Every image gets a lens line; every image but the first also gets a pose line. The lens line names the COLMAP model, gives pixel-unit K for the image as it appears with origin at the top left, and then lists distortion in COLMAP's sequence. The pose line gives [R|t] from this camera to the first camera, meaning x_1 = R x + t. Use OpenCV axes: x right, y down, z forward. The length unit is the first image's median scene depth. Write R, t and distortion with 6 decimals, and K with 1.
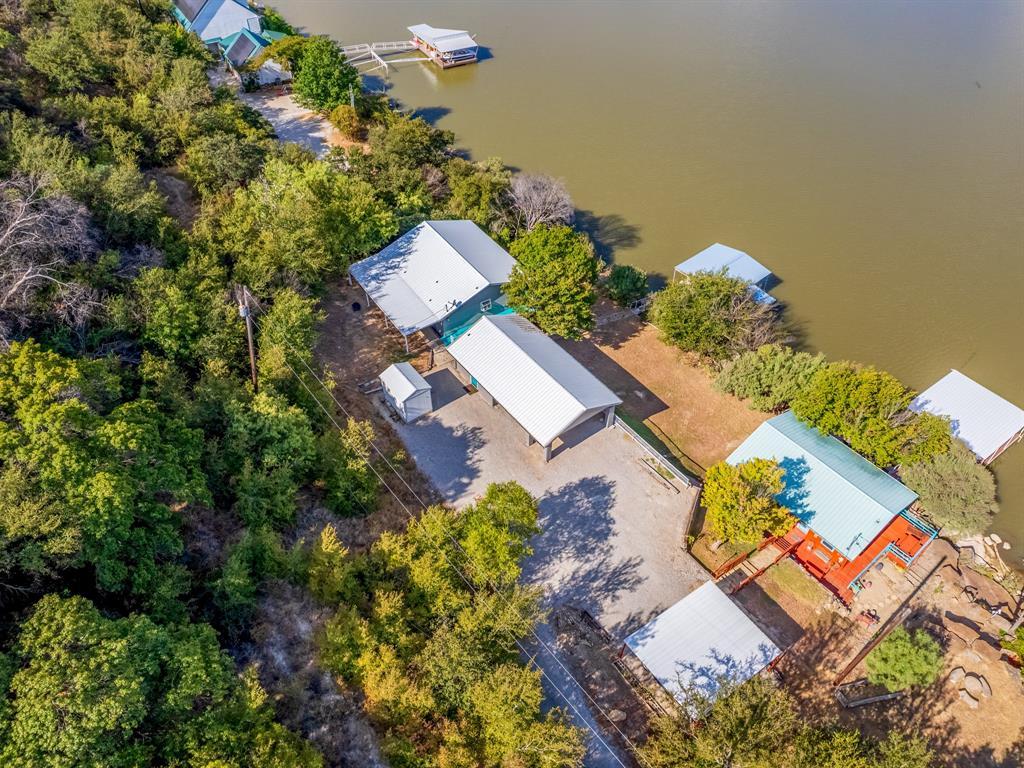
lens RADIAL K [[749.0, 0, 514.8], [0, 749.0, 380.9], [0, 0, 1]] dist [-0.065958, 0.051303]
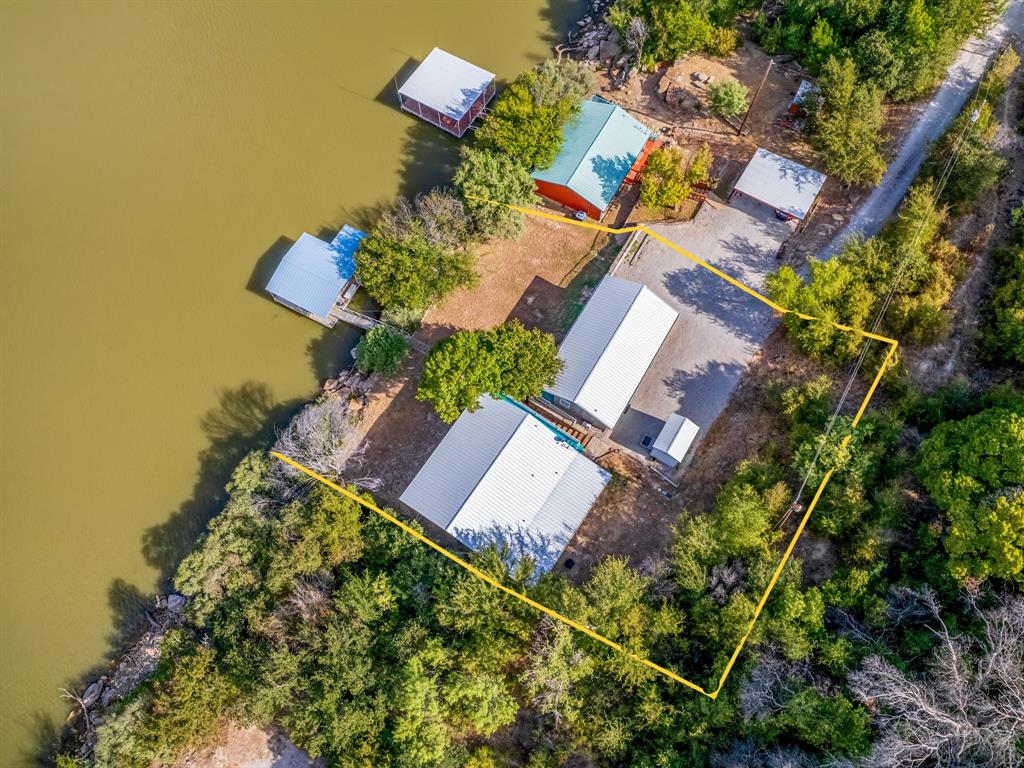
lens RADIAL K [[749.0, 0, 514.8], [0, 749.0, 380.9], [0, 0, 1]] dist [-0.065958, 0.051303]
pose [[-0.375952, -0.872779, 0.311315, -0.293007], [0.654034, -0.011934, 0.756371, -0.884091], [-0.656430, 0.487970, 0.575314, 0.430177]]
